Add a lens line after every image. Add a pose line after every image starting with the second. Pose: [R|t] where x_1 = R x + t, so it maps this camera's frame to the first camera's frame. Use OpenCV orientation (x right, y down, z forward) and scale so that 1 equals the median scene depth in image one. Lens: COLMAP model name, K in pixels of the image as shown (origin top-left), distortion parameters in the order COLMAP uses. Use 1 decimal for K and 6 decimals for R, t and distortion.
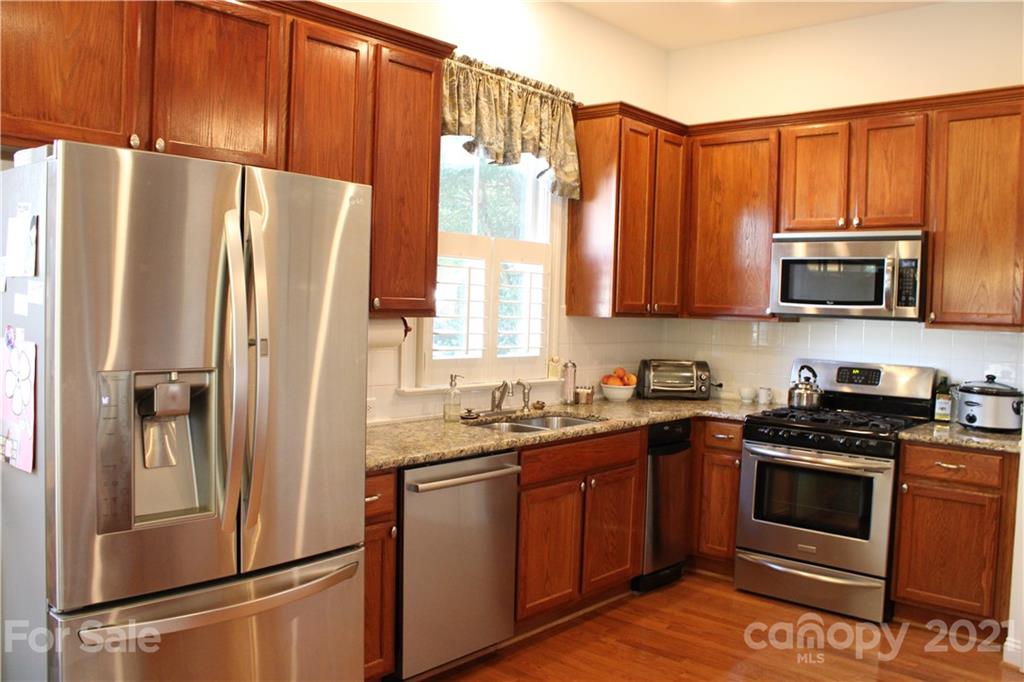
lens RADIAL K [[854.5, 0, 512.0], [0, 854.5, 341.0], [0, 0, 1]] dist [-0.159657, 0.128931]
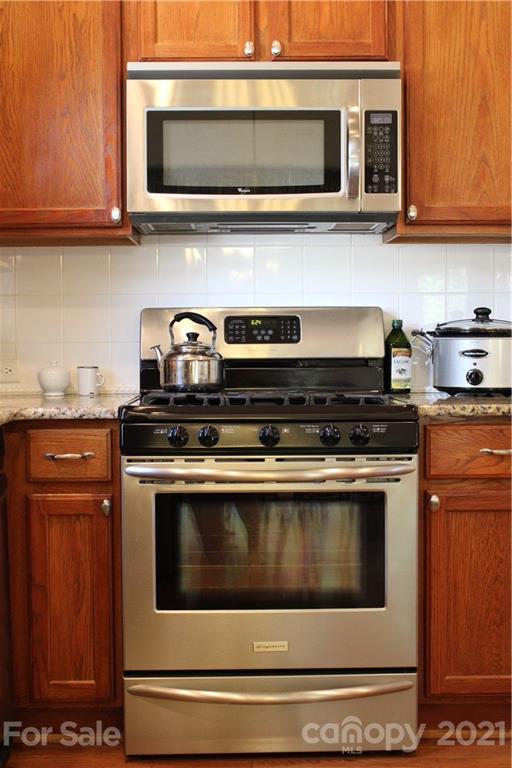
lens RADIAL K [[965.7, 0, 256.0], [0, 965.7, 384.0], [0, 0, 1]] dist [-0.053653, 0.020143]
pose [[0.737188, -0.062217, 0.672817, -0.049118], [0.058729, 0.997883, 0.027928, 0.066461], [-0.673131, 0.018926, 0.739281, 0.549806]]
